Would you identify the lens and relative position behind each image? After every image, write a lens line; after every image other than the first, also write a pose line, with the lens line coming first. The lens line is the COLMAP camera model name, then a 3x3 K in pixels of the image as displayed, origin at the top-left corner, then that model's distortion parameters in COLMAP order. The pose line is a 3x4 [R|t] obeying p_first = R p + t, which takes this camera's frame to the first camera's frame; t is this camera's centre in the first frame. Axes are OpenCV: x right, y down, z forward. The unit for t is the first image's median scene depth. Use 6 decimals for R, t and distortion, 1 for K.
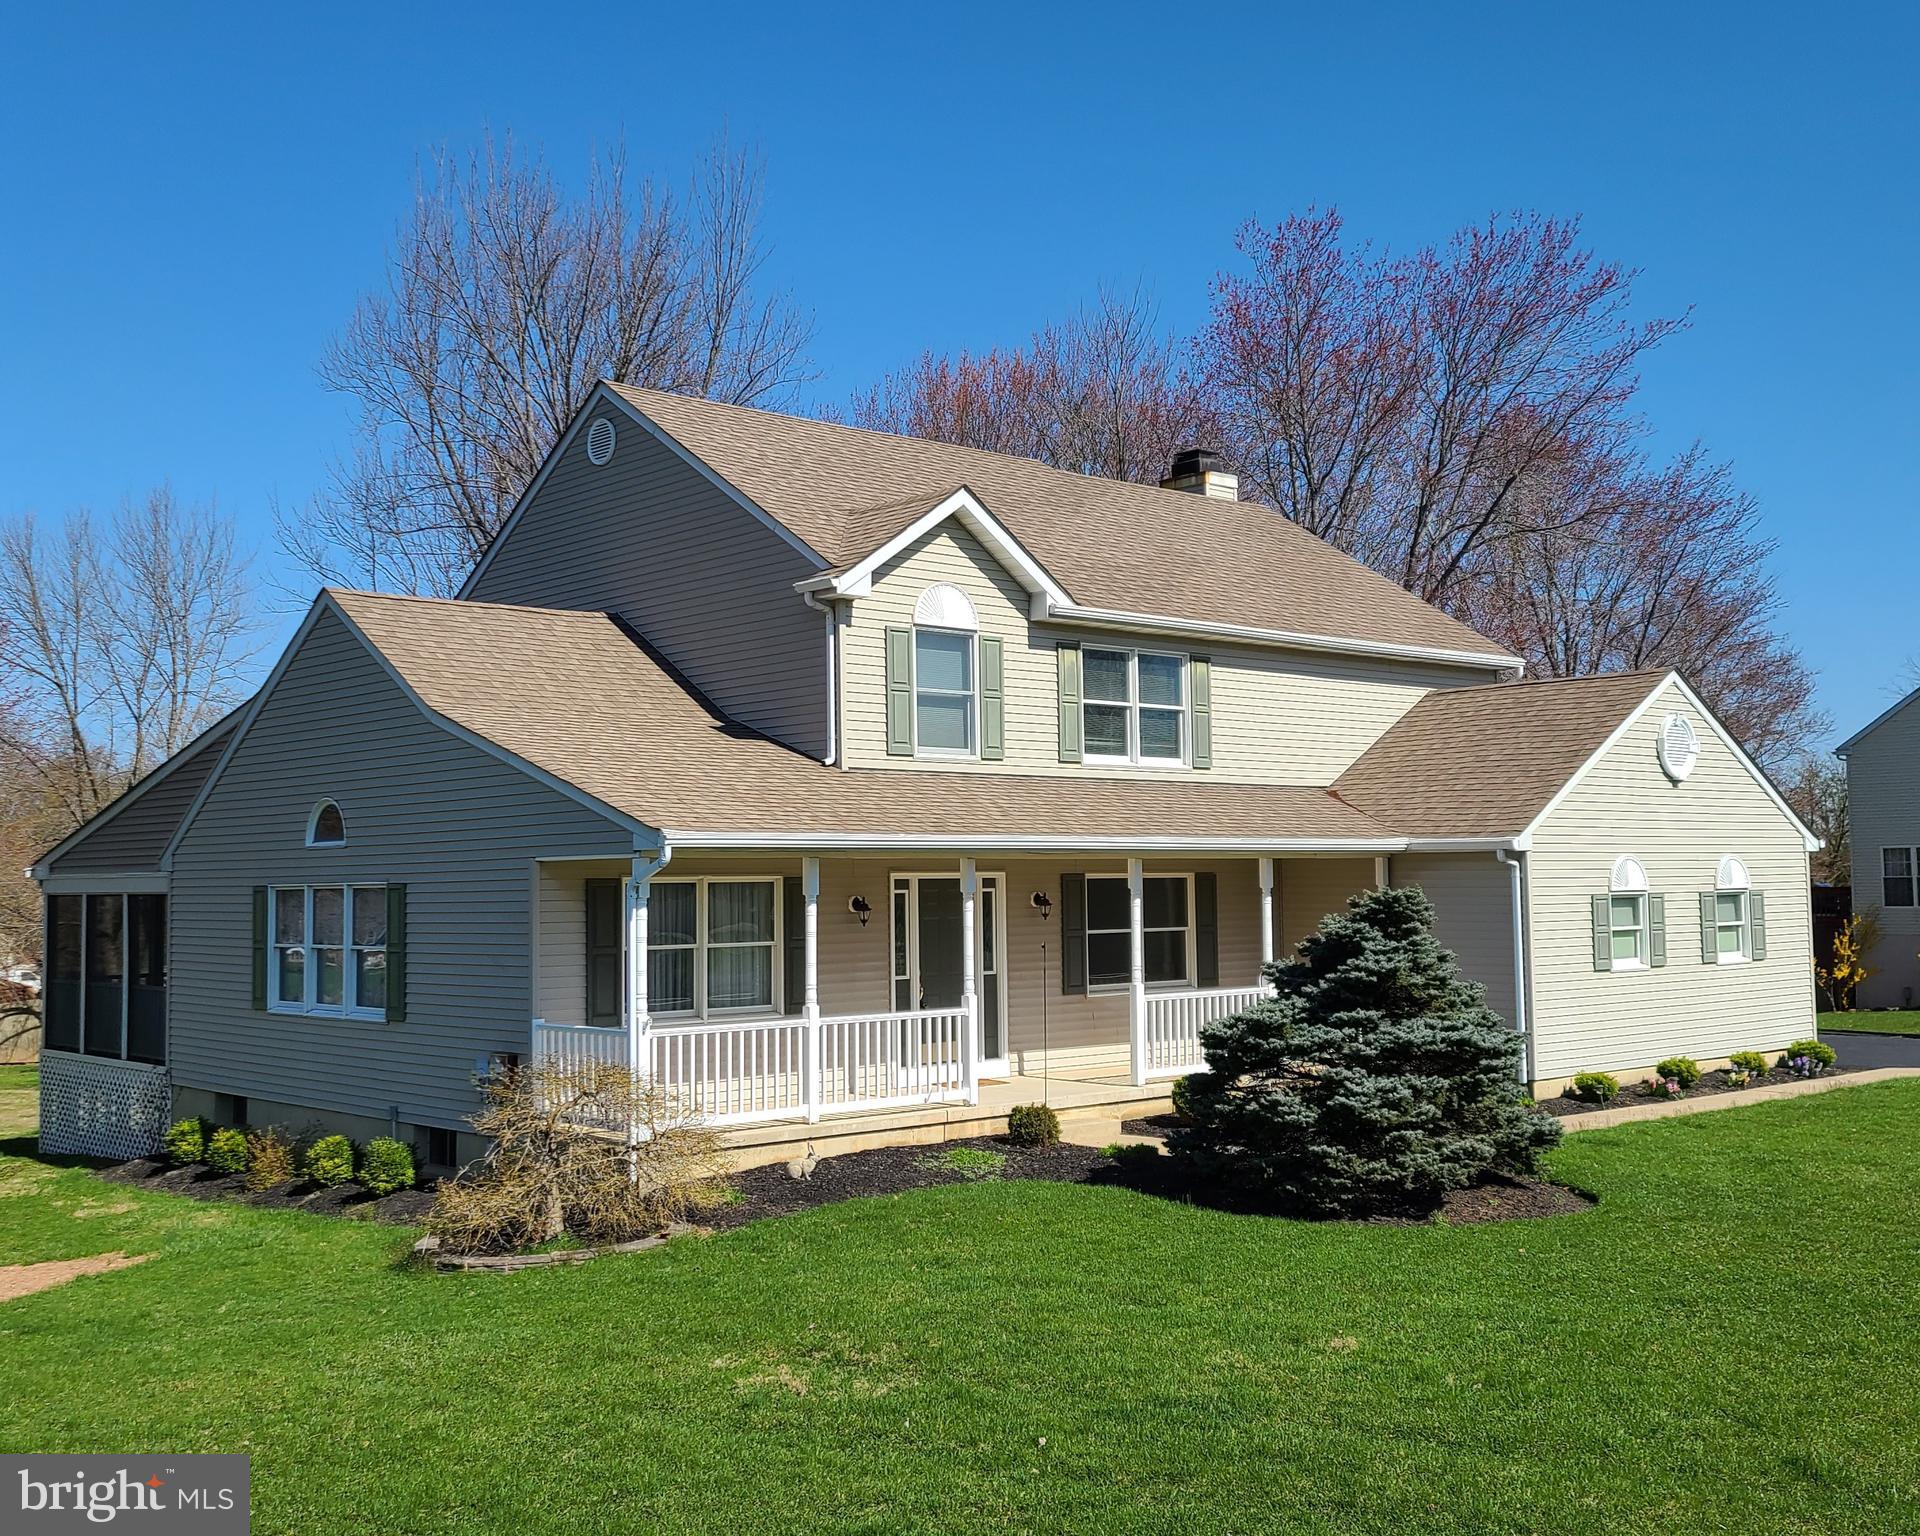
lens RADIAL K [[2074.6, 0, 955.4], [0, 2074.6, 764.0], [0, 0, 1]] dist [0.058695, 0.000000]
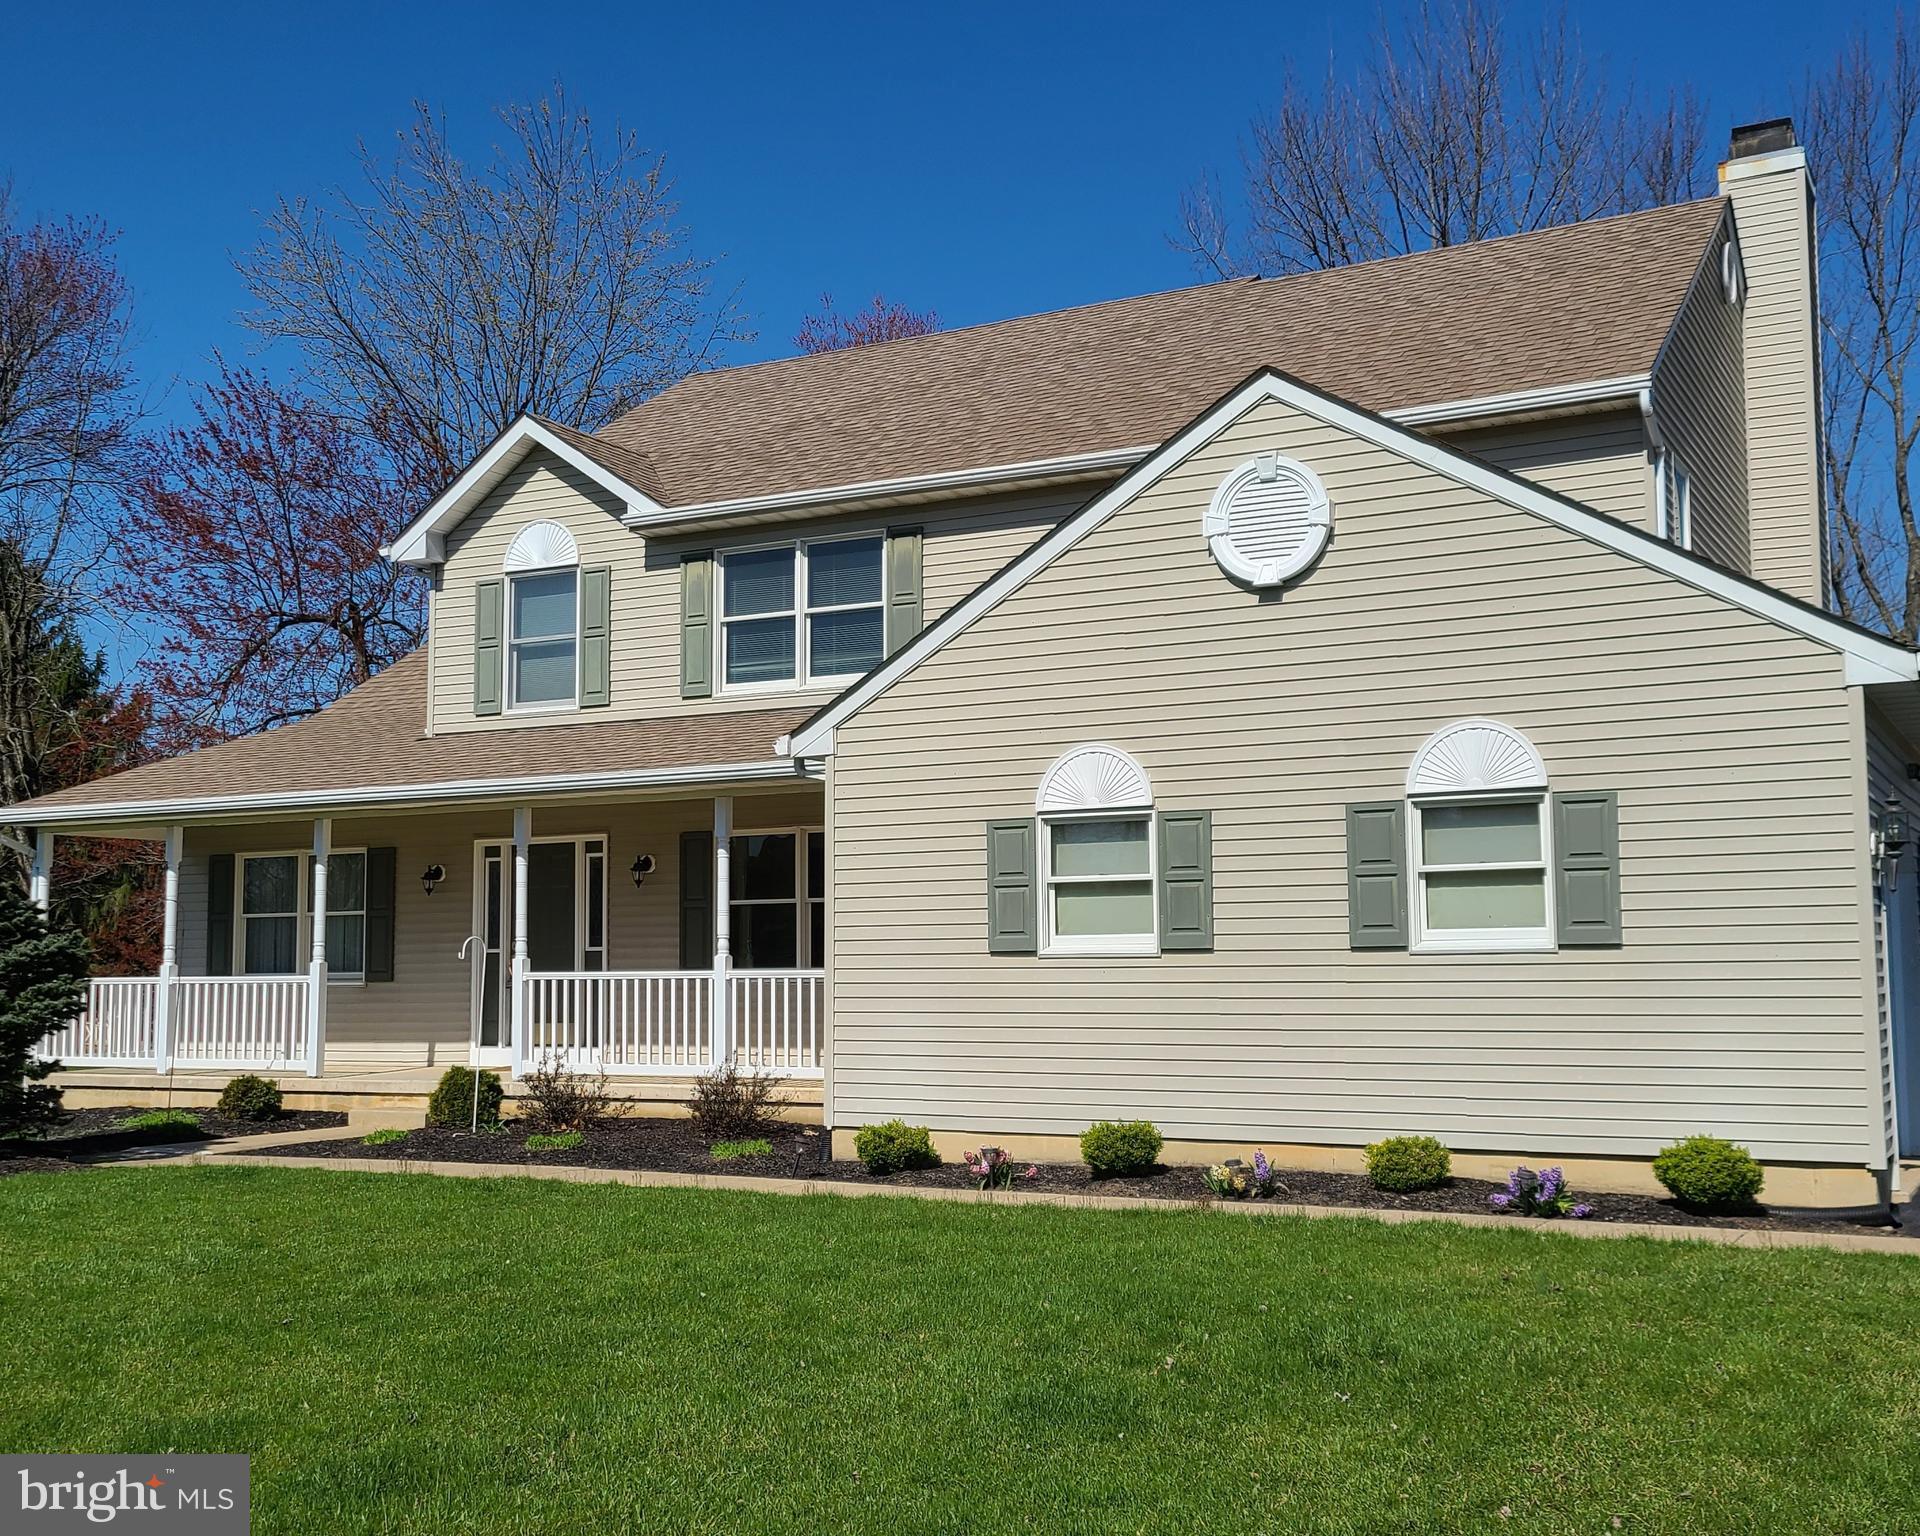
lens RADIAL K [[2074.6, 0, 961.4], [0, 2074.6, 782.8], [0, 0, 1]] dist [0.058695, 0.000000]
pose [[0.325352, -0.075671, -0.942560, 0.850997], [0.056567, 0.996565, -0.060481, 0.087536], [0.943899, -0.033640, 0.328515, 0.814262]]
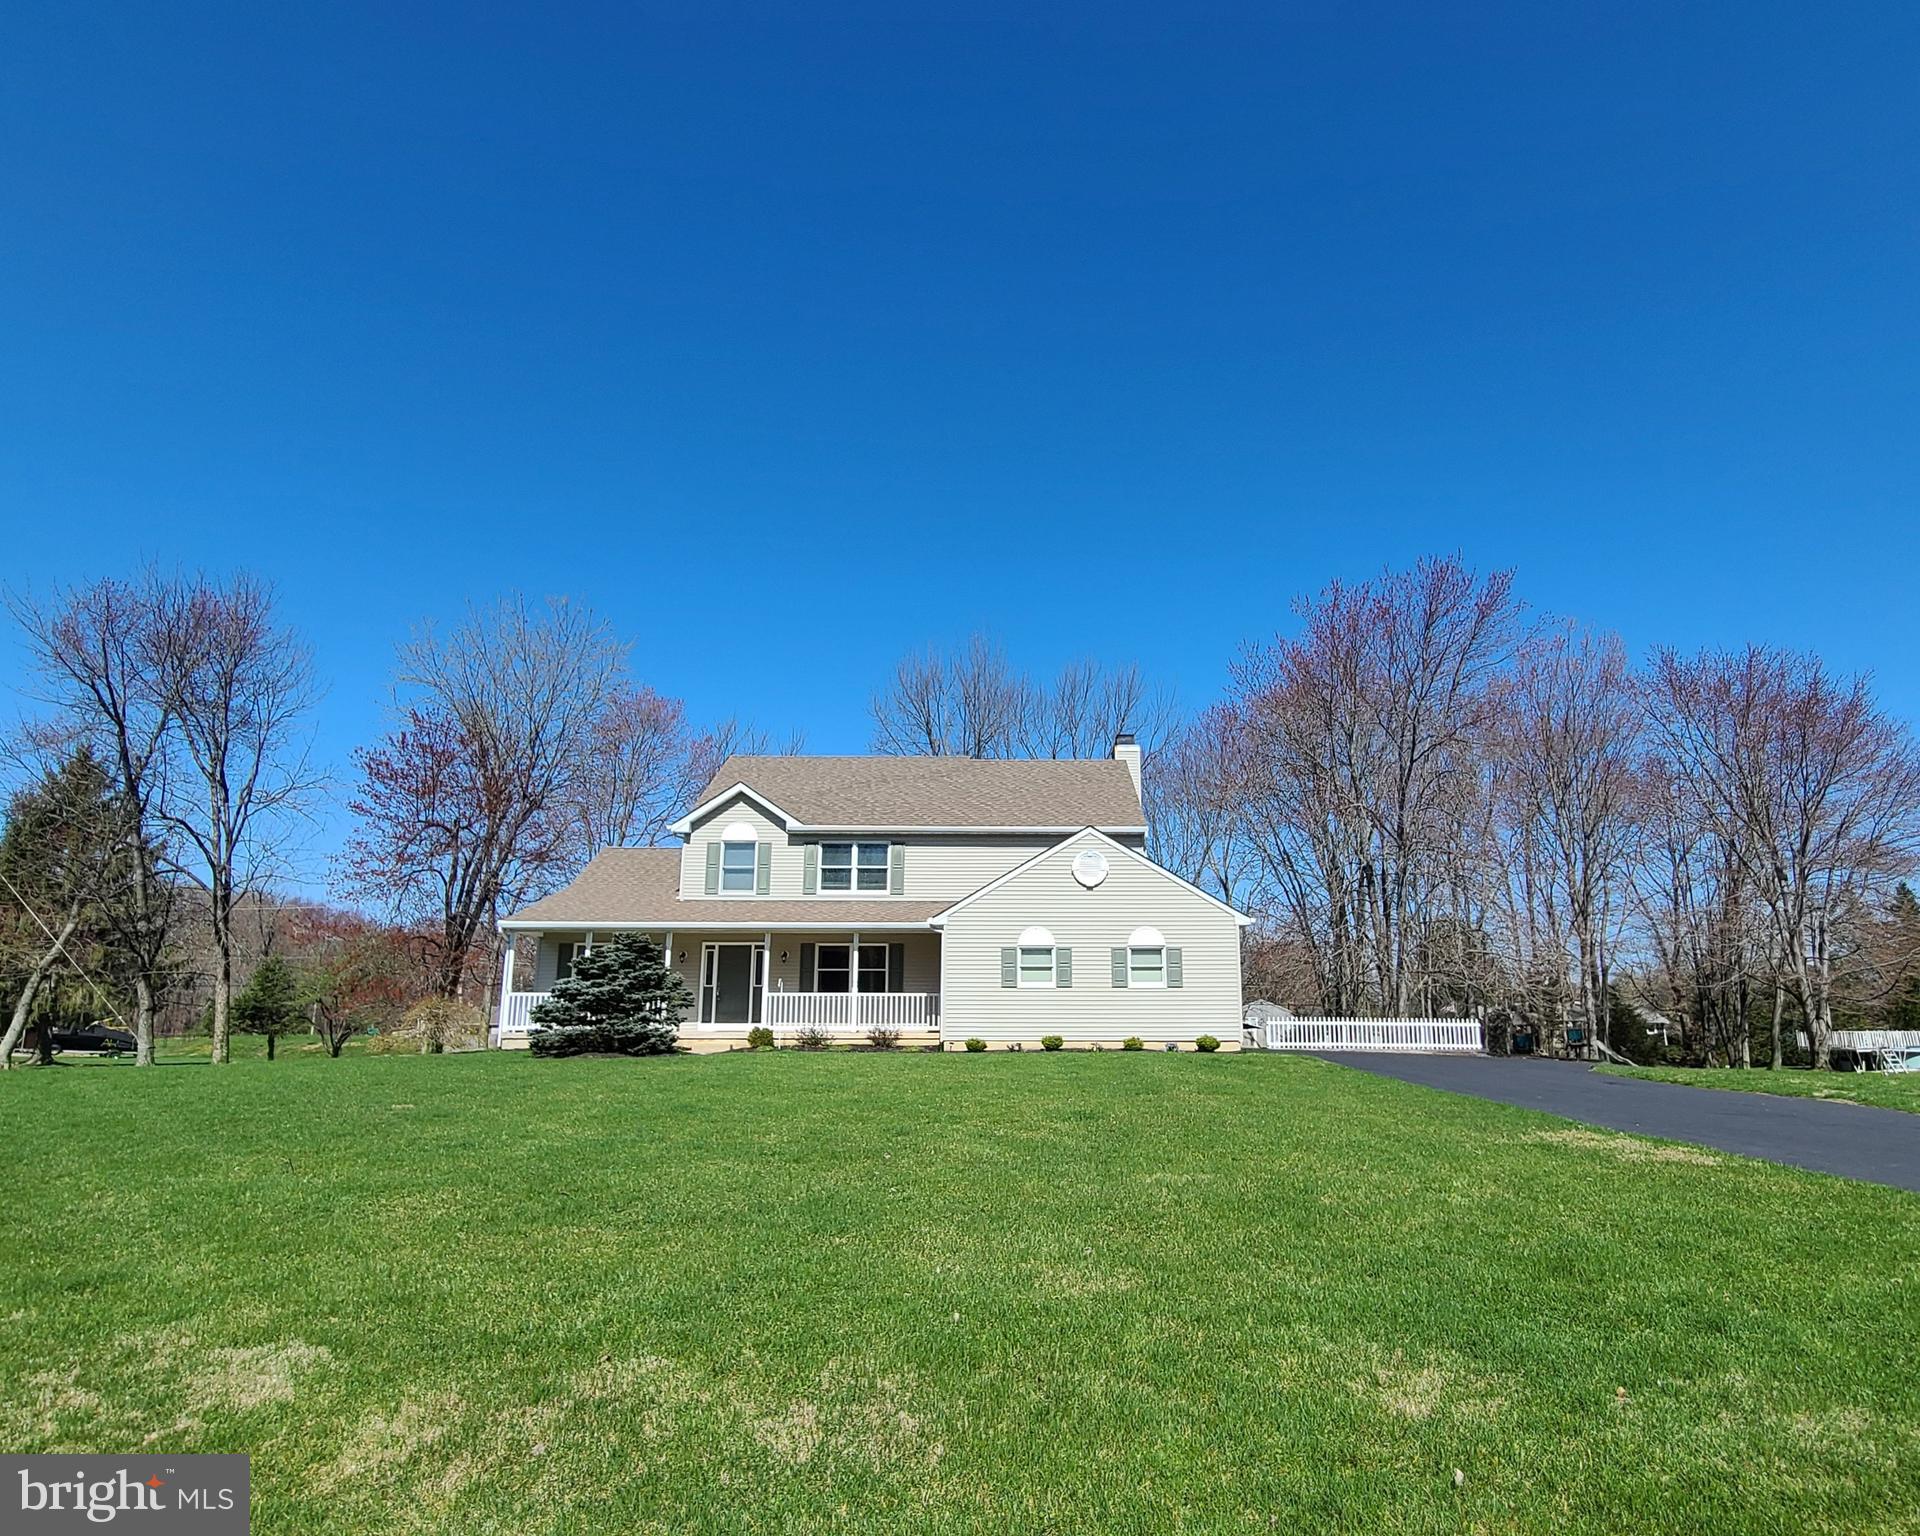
lens RADIAL K [[1150.5, 0, 1002.2], [0, 1150.5, 778.0], [0, 0, 1]] dist [0.003469, 0.000444]
pose [[0.737188, -0.126669, -0.663708, 1.045628], [0.027721, 0.987114, -0.157601, 0.076792], [0.675119, 0.097783, 0.731200, 0.206253]]
